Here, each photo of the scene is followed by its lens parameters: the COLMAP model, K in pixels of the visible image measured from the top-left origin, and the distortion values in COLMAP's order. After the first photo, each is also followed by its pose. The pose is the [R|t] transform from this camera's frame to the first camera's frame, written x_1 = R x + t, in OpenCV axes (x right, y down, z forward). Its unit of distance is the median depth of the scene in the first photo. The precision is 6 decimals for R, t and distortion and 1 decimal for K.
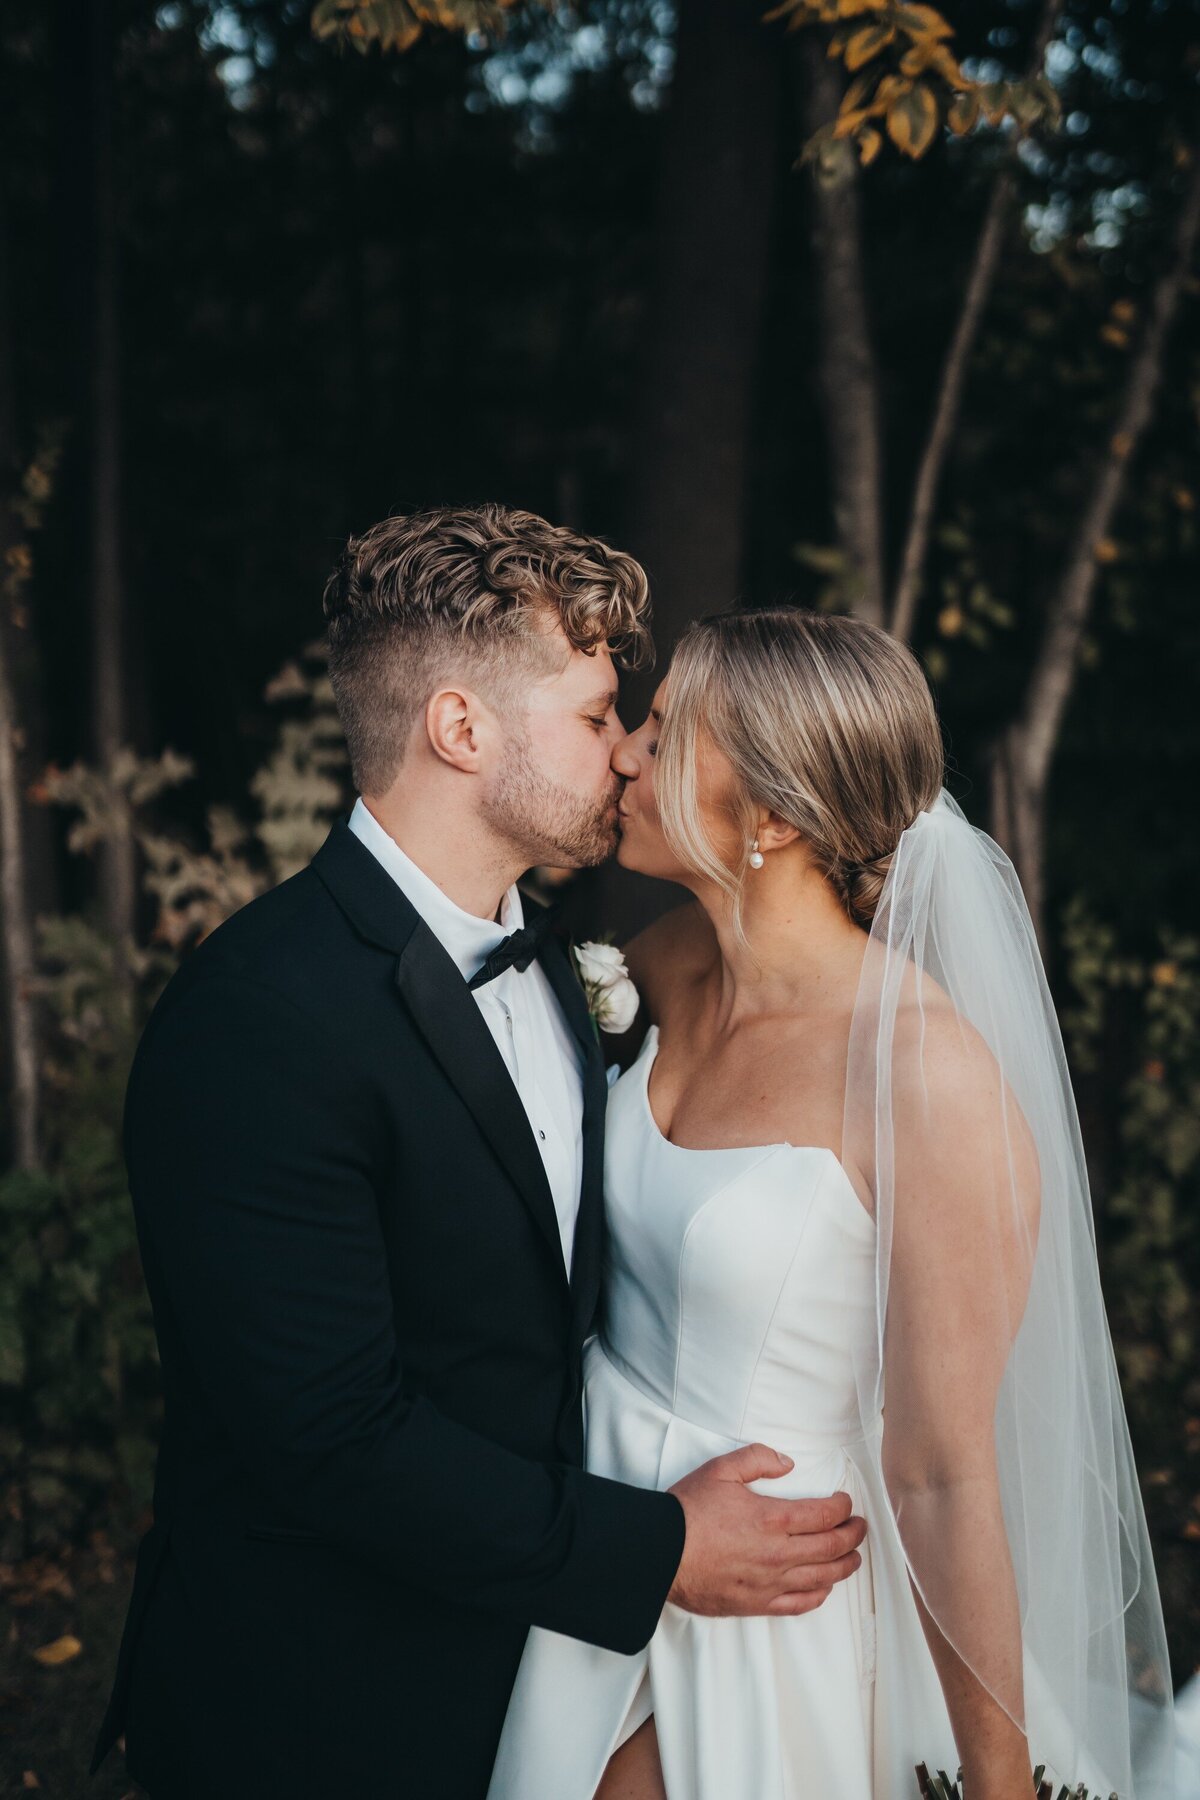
lens RADIAL K [[1882.9, 0, 602.1], [0, 1882.9, 939.7], [0, 0, 1]] dist [-0.014384, -0.004179]
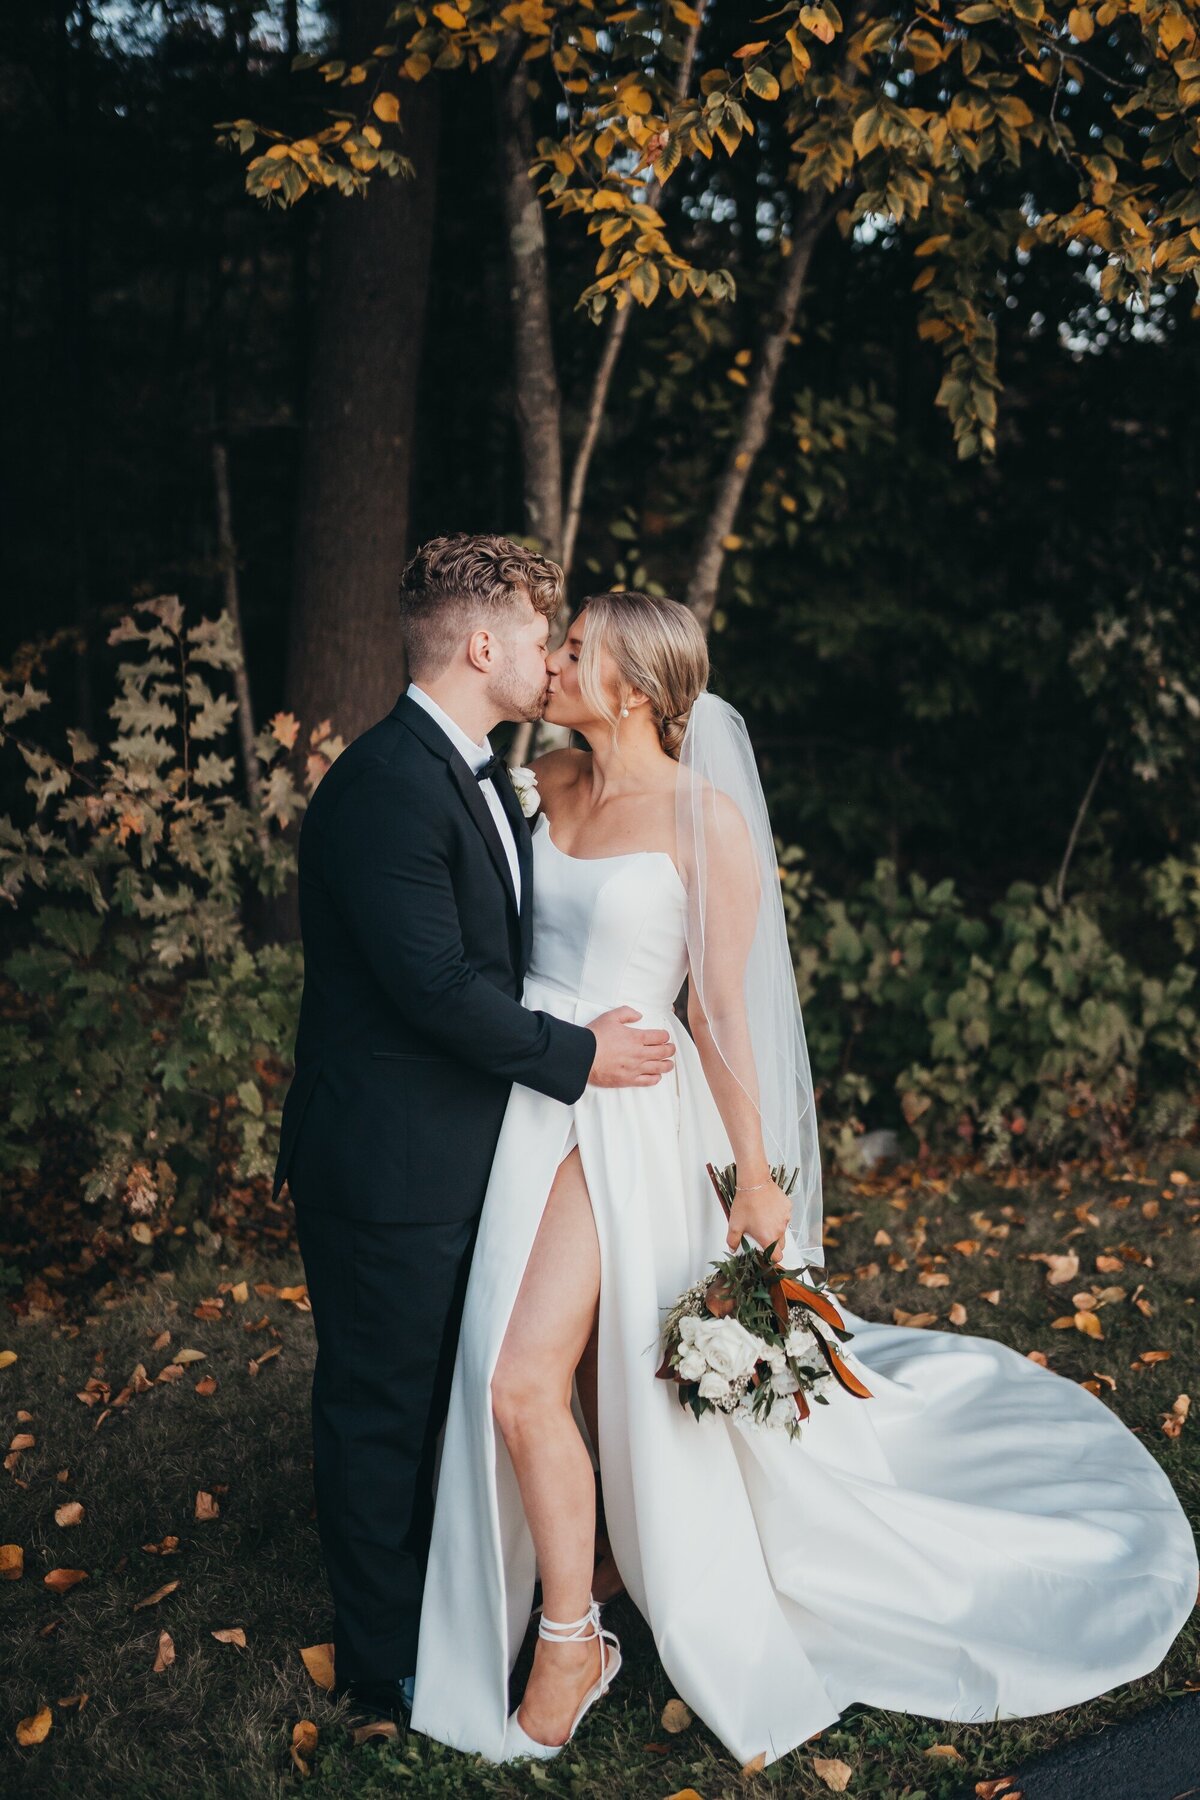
lens RADIAL K [[1896.8, 0, 600.0], [0, 1896.8, 900.0], [0, 0, 1]] dist [0.139534, -0.002244]
pose [[0.977696, -0.017156, 0.209324, -0.356191], [0.018344, 0.999825, -0.003739, 0.157270], [-0.209223, 0.007495, 0.977839, -0.953148]]
